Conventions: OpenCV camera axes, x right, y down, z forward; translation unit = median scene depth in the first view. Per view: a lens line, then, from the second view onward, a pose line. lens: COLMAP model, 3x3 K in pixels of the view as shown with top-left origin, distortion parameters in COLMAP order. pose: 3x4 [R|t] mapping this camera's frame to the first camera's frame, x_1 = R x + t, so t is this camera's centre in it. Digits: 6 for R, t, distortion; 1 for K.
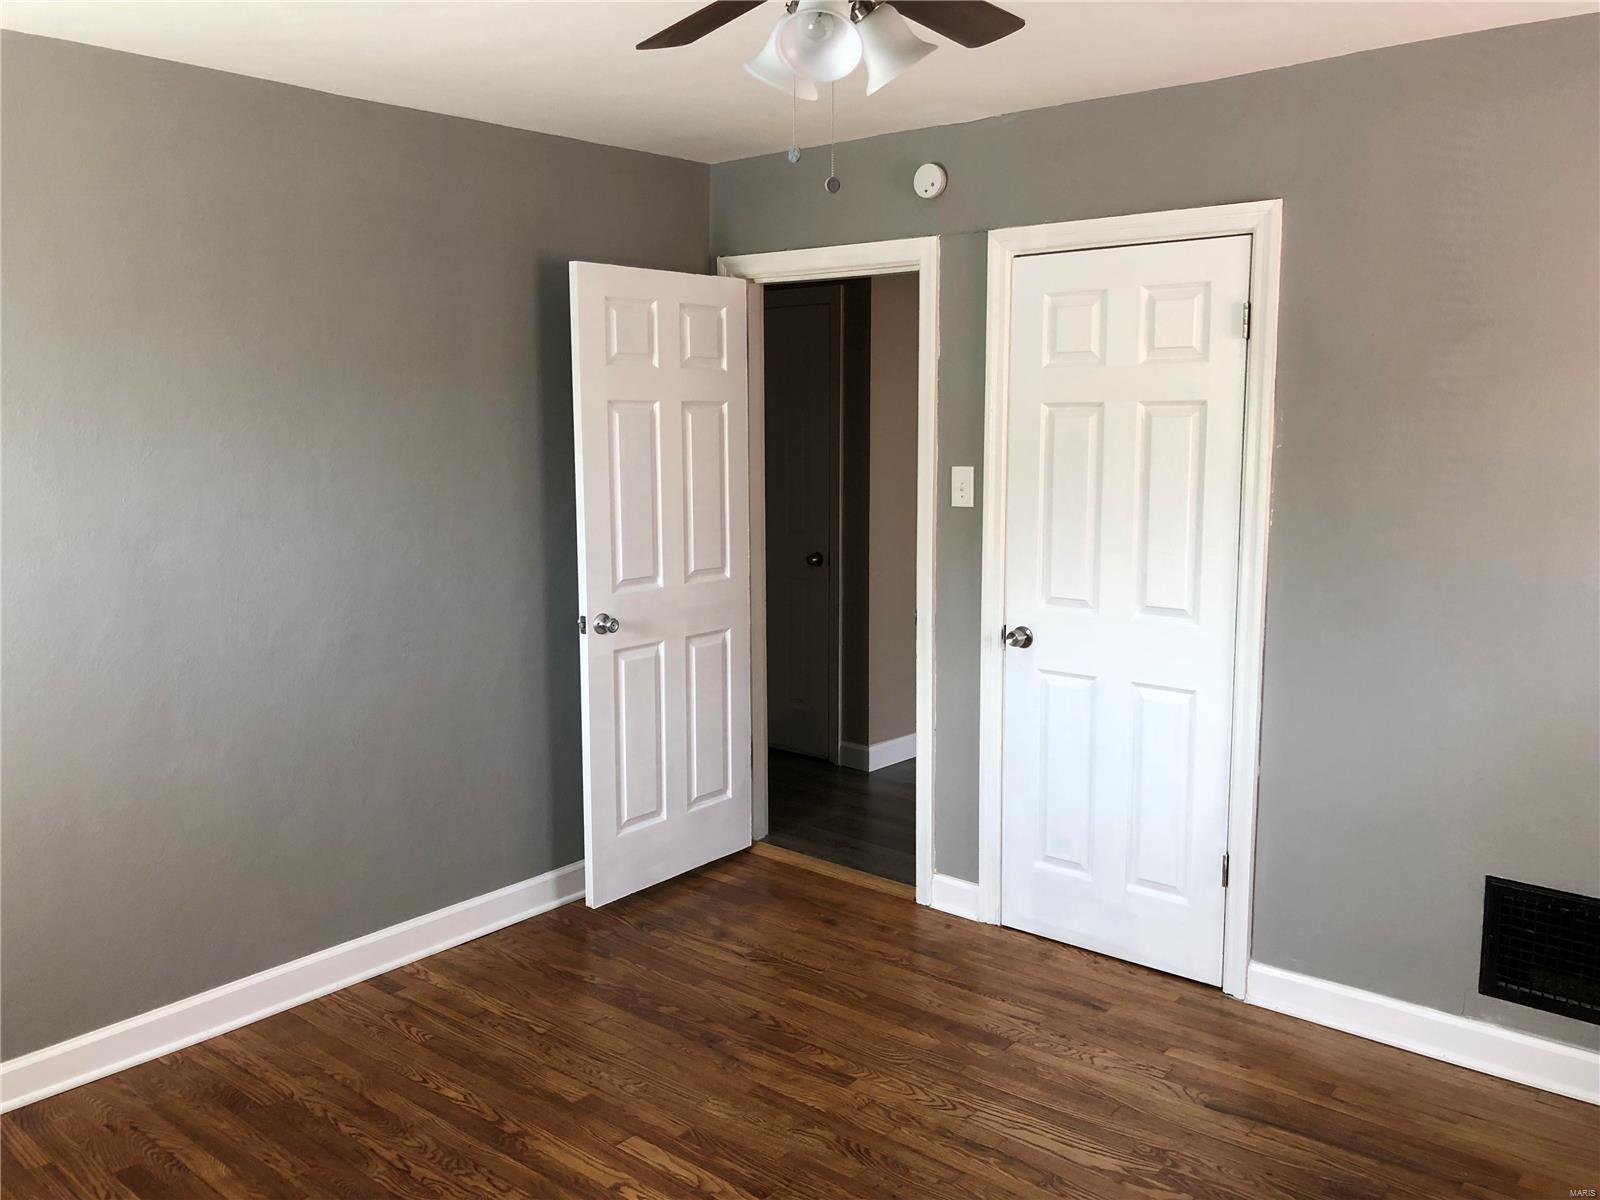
lens RADIAL K [[1309.4, 0, 794.8], [0, 1309.4, 601.8], [0, 0, 1]] dist [0.048206, -0.042130]
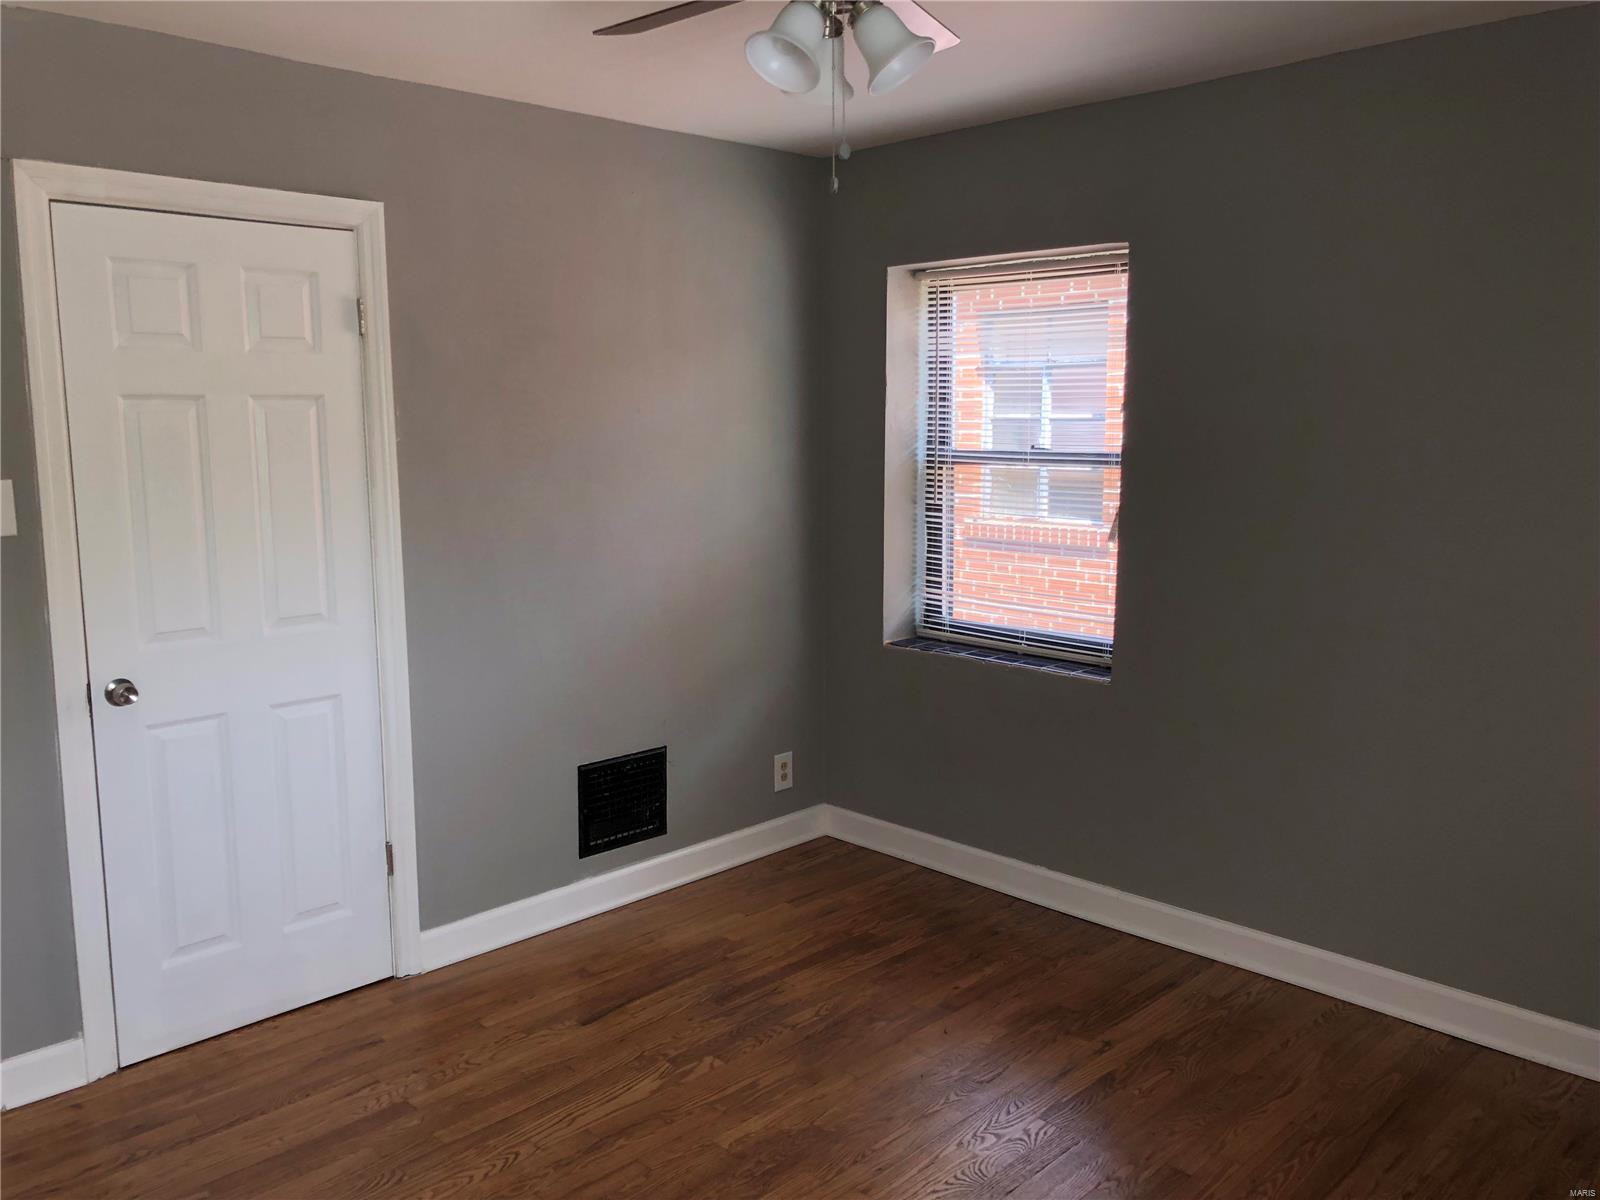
lens RADIAL K [[1309.4, 0, 792.7], [0, 1309.4, 597.7], [0, 0, 1]] dist [0.048206, -0.042130]
pose [[0.092450, -0.139380, 0.985914, -0.630389], [0.149899, 0.980818, 0.124604, -0.074712], [-0.984370, 0.136268, 0.111569, 0.569195]]
